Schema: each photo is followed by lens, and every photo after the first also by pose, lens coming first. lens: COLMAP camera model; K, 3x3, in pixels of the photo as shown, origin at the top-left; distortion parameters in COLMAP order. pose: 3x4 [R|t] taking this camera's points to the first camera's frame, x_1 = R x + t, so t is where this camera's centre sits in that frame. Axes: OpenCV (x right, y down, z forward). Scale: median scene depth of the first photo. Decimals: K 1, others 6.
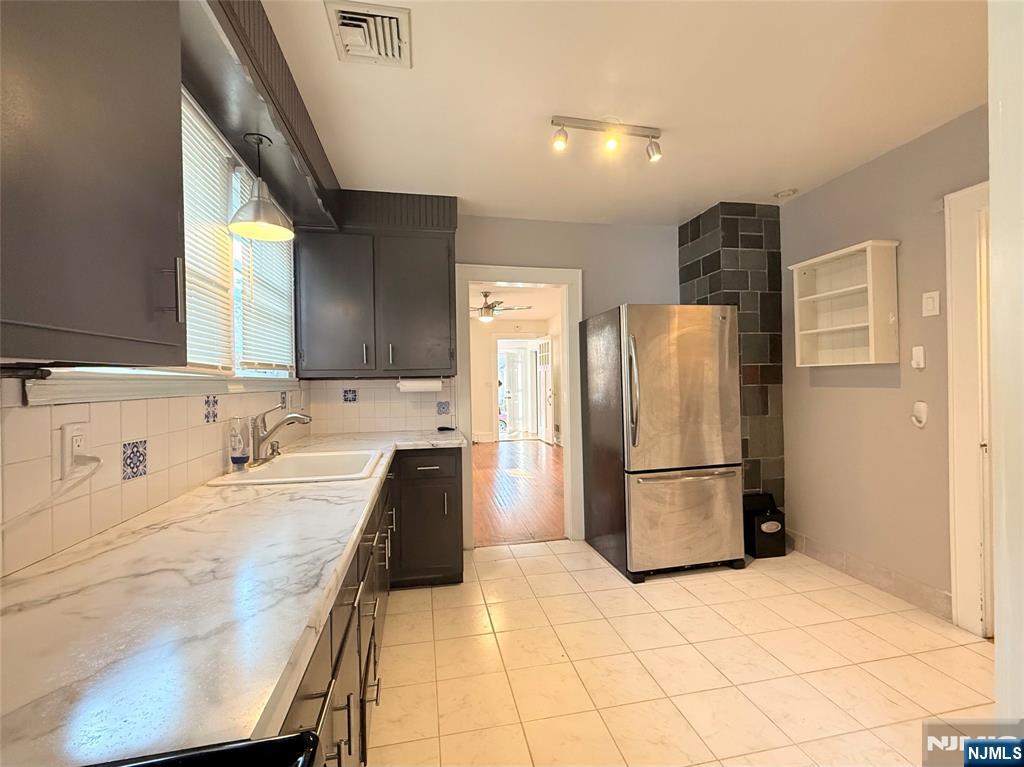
lens RADIAL K [[405.6, 0, 509.6], [0, 405.6, 381.8], [0, 0, 1]] dist [-0.001340, 0.000391]
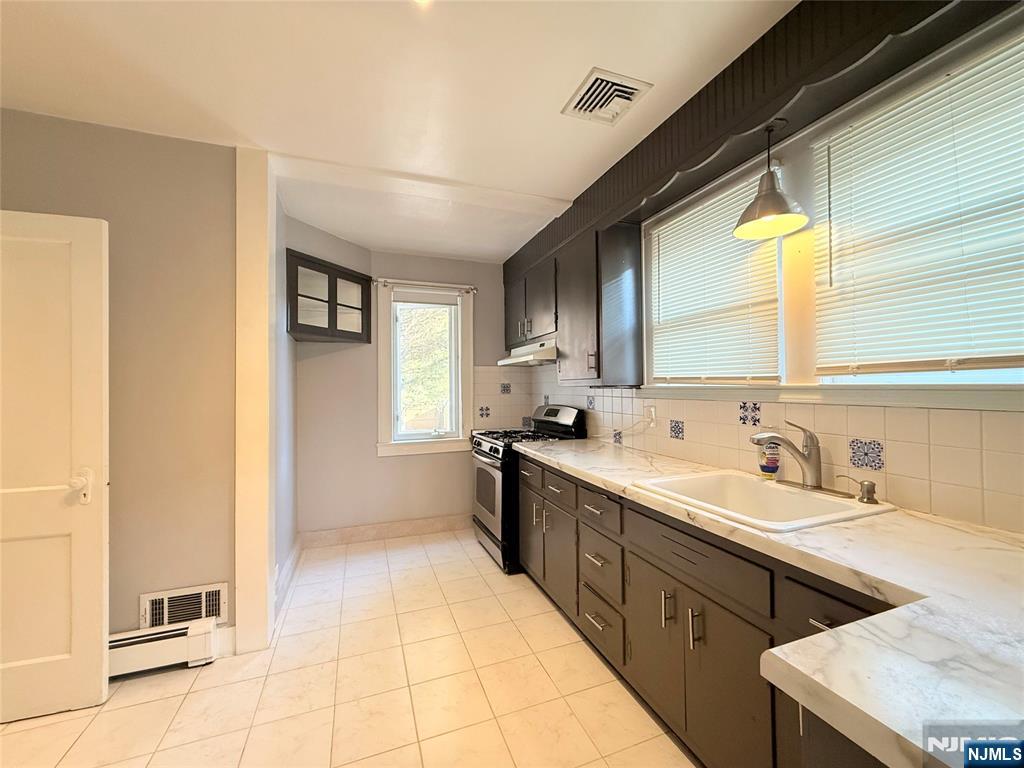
lens RADIAL K [[405.6, 0, 509.6], [0, 405.6, 382.3], [0, 0, 1]] dist [-0.001340, 0.000391]
pose [[-0.986692, 0.025663, -0.160563, 0.141436], [0.026564, 0.999641, -0.003468, -0.039204], [0.160416, -0.007687, -0.987020, 2.087351]]
